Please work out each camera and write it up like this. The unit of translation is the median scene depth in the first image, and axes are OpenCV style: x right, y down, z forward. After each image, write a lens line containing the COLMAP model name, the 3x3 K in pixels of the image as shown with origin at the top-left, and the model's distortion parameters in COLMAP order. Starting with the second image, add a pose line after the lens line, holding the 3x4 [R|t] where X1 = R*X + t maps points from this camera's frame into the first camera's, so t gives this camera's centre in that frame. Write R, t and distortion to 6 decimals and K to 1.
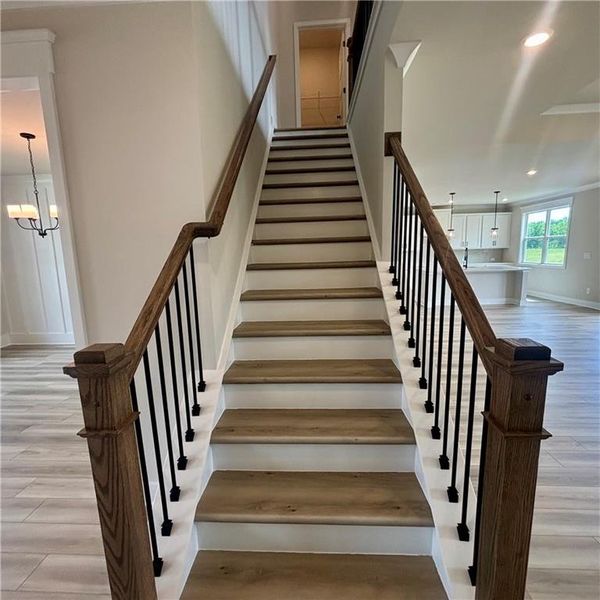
lens RADIAL K [[320.7, 0, 296.5], [0, 320.7, 299.8], [0, 0, 1]] dist [0.000891, -0.004886]
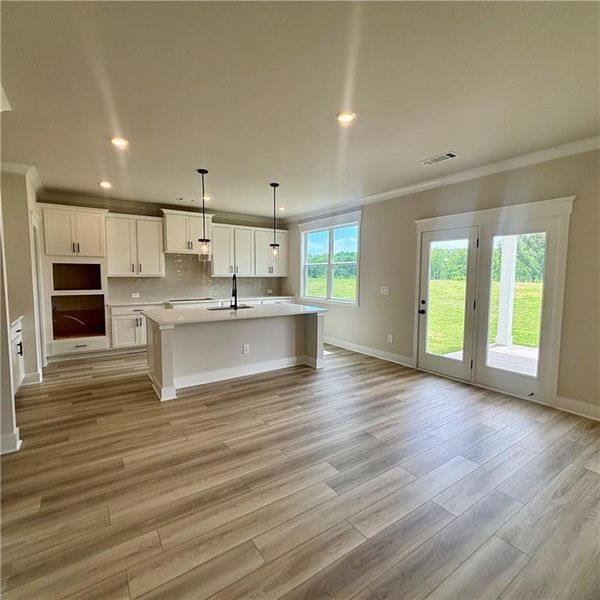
lens RADIAL K [[320.7, 0, 300.8], [0, 320.7, 301.3], [0, 0, 1]] dist [0.000891, -0.004886]
pose [[0.787745, -0.021091, 0.615641, 0.268988], [0.066231, 0.996520, -0.050607, -0.077786], [-0.612431, 0.080640, 0.786400, 0.478374]]
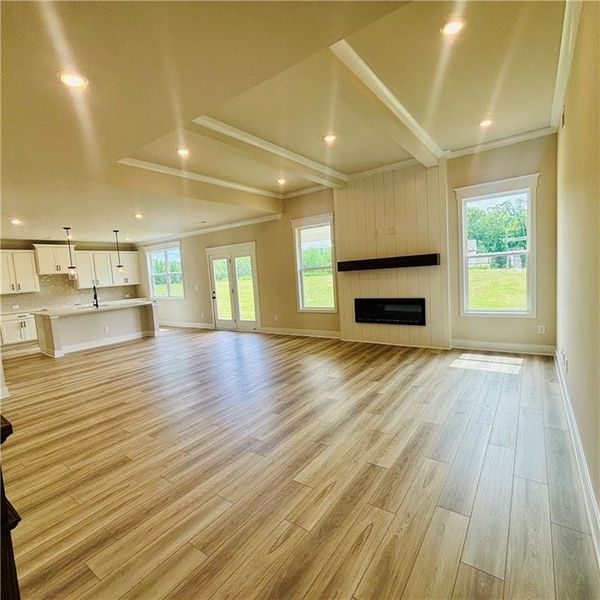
lens RADIAL K [[320.7, 0, 298.0], [0, 320.7, 303.5], [0, 0, 1]] dist [0.000891, -0.004886]
pose [[0.537963, -0.089954, 0.838155, 0.053270], [0.176268, 0.984314, -0.007495, 0.002023], [-0.824334, 0.151772, 0.545380, -0.006986]]
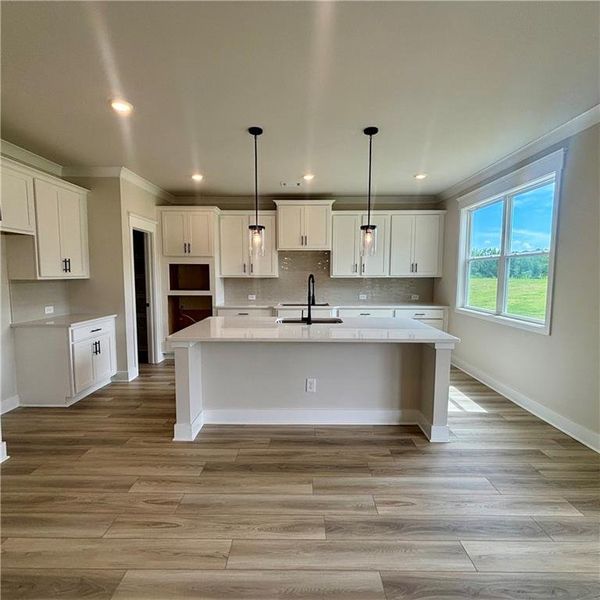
lens RADIAL K [[320.7, 0, 299.3], [0, 320.7, 300.5], [0, 0, 1]] dist [0.000891, -0.004886]
pose [[0.998461, 0.023470, 0.050255, 0.495596], [-0.019960, 0.997400, -0.069250, -0.101593], [-0.051750, 0.068141, 0.996333, 0.601011]]
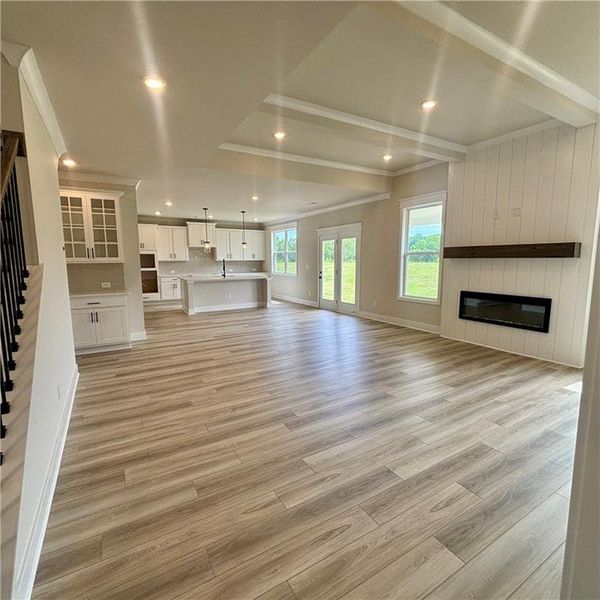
lens RADIAL K [[320.7, 0, 300.6], [0, 320.7, 303.7], [0, 0, 1]] dist [0.000891, -0.004886]
pose [[0.827730, -0.055162, 0.558409, 0.120121], [0.067980, 0.997684, -0.002212, 0.013768], [-0.556994, 0.039791, 0.829563, -0.069030]]
